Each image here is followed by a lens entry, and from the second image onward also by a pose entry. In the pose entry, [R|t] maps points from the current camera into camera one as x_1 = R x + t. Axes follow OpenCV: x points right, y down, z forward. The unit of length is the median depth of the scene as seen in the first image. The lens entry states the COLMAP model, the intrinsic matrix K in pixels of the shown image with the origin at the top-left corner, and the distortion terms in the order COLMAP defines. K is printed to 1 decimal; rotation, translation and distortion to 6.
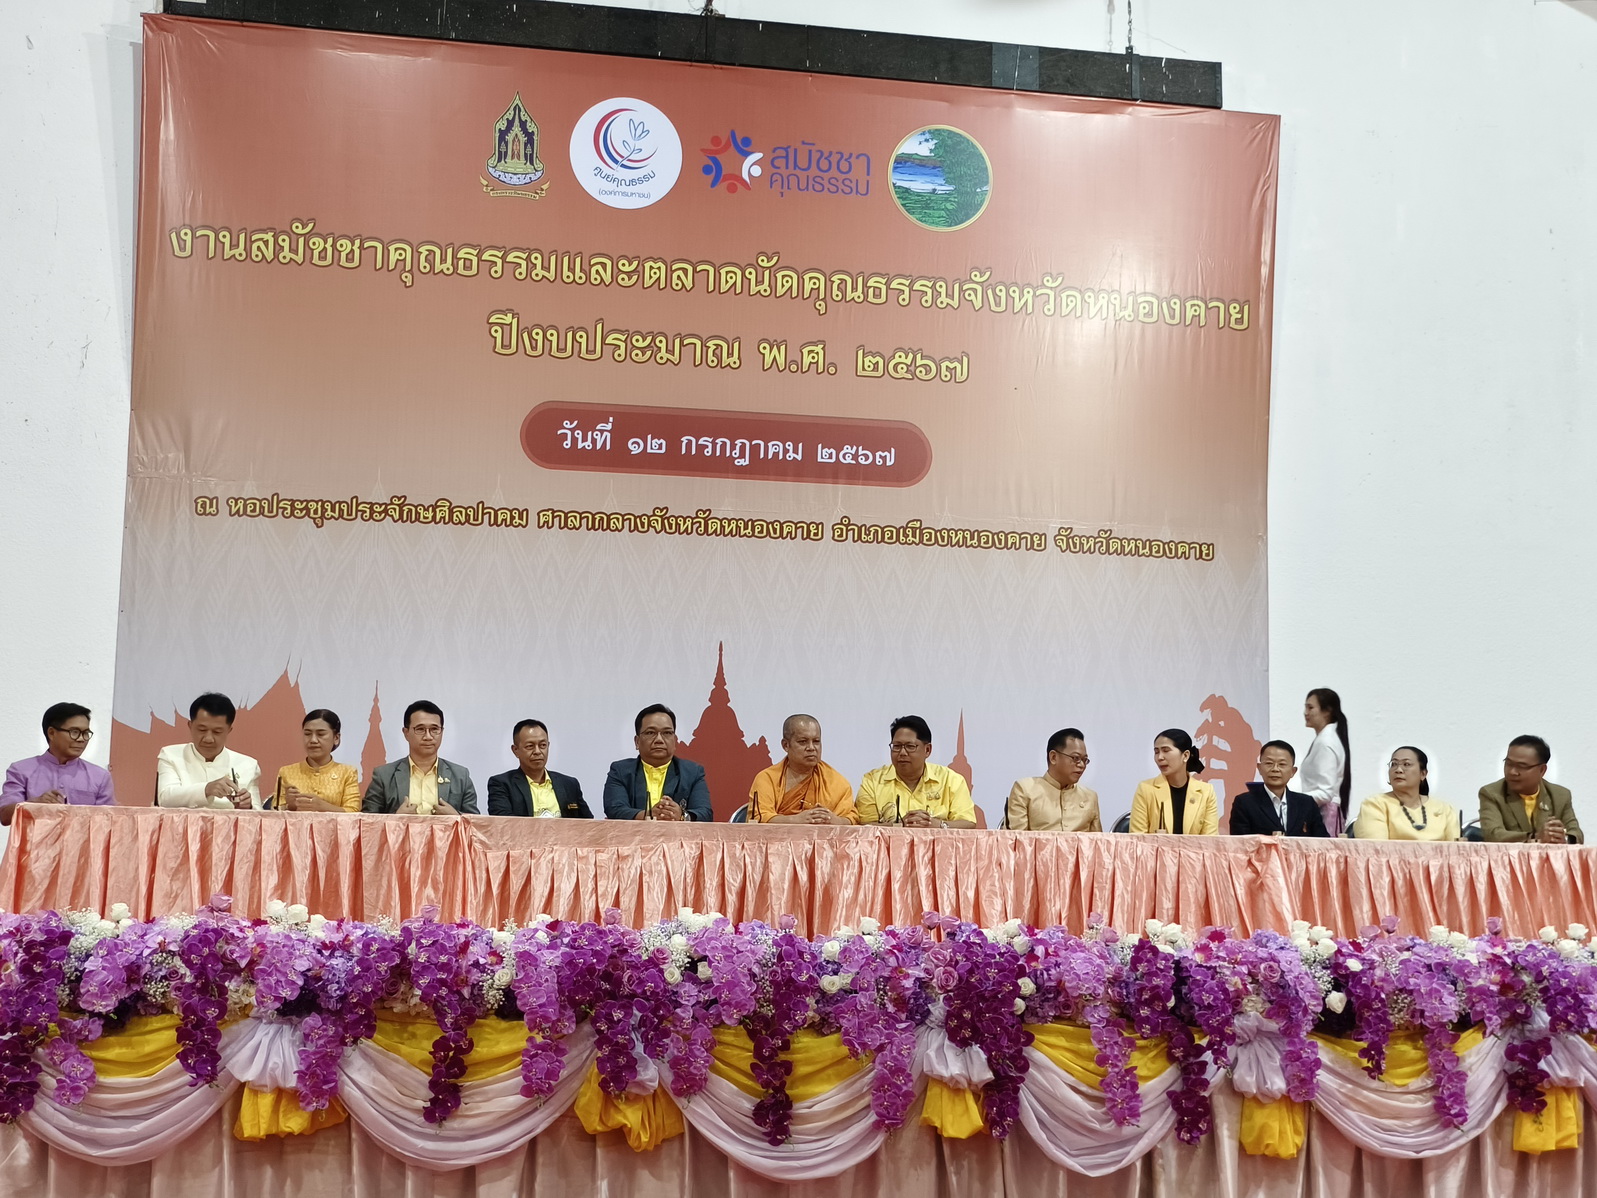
lens RADIAL K [[2426.7, 0, 795.9], [0, 2426.7, 586.9], [0, 0, 1]] dist [0.064665, 0.000000]
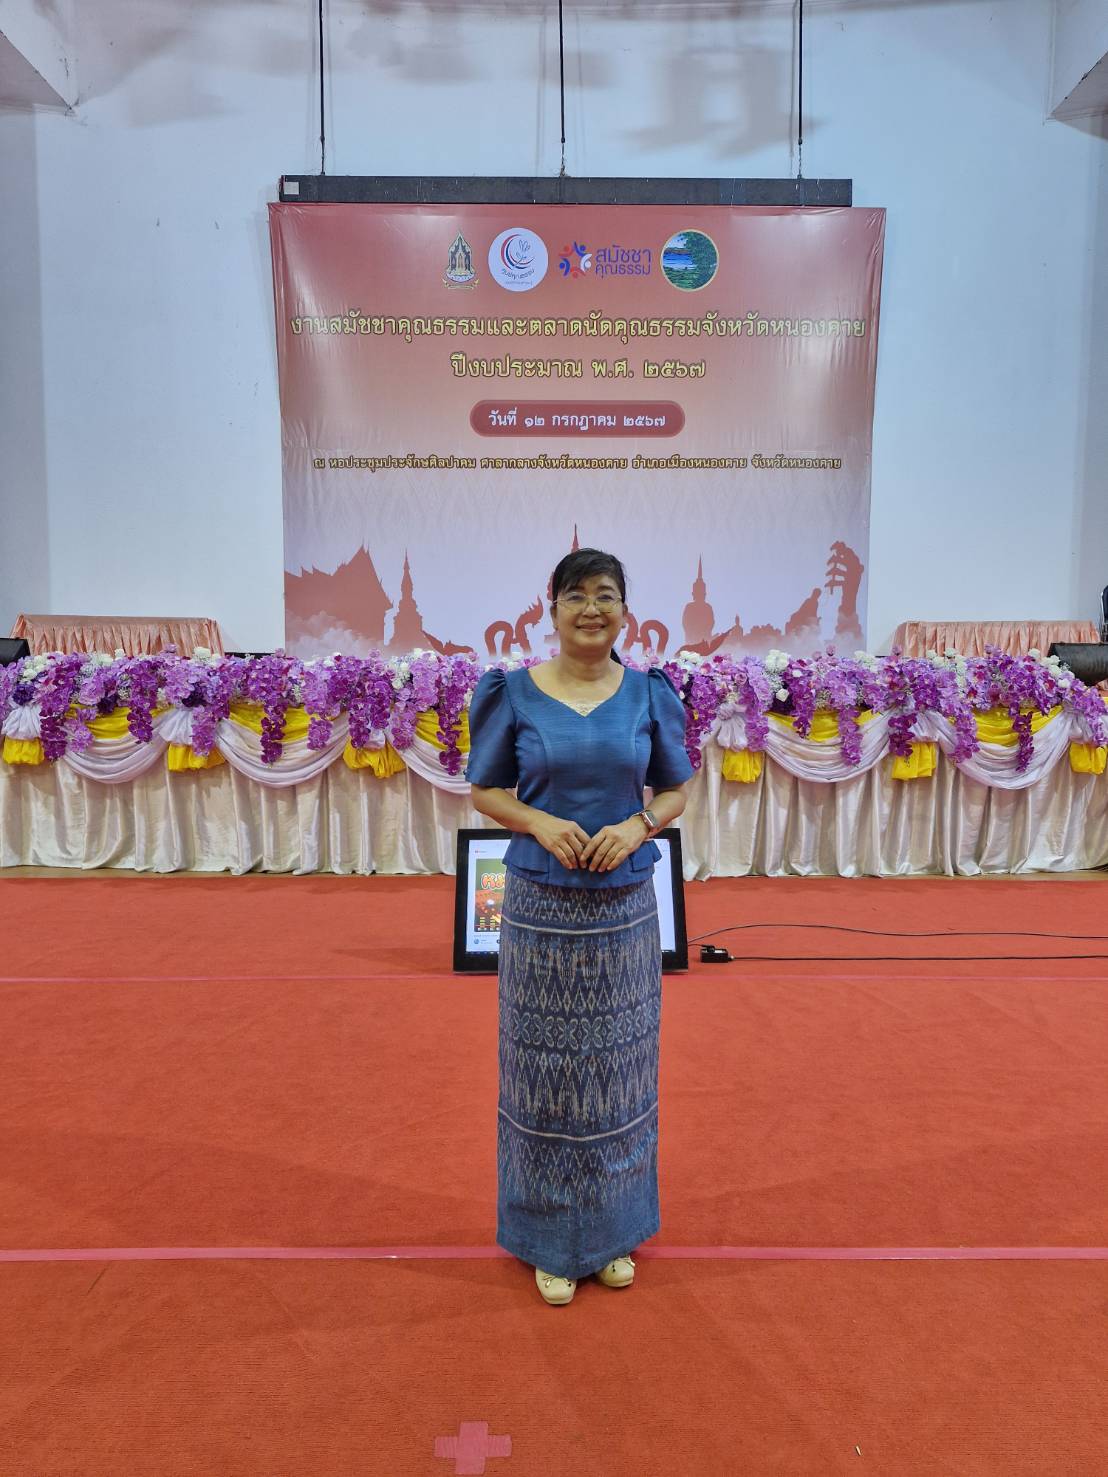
lens RADIAL K [[1028.4, 0, 569.3], [0, 1028.4, 744.5], [0, 0, 1]] dist [0.073851, -0.069305]
pose [[0.981737, -0.001203, -0.190238, 0.129434], [0.039839, 0.979109, 0.199397, 0.032364], [0.186024, -0.203335, 0.961275, 0.160534]]
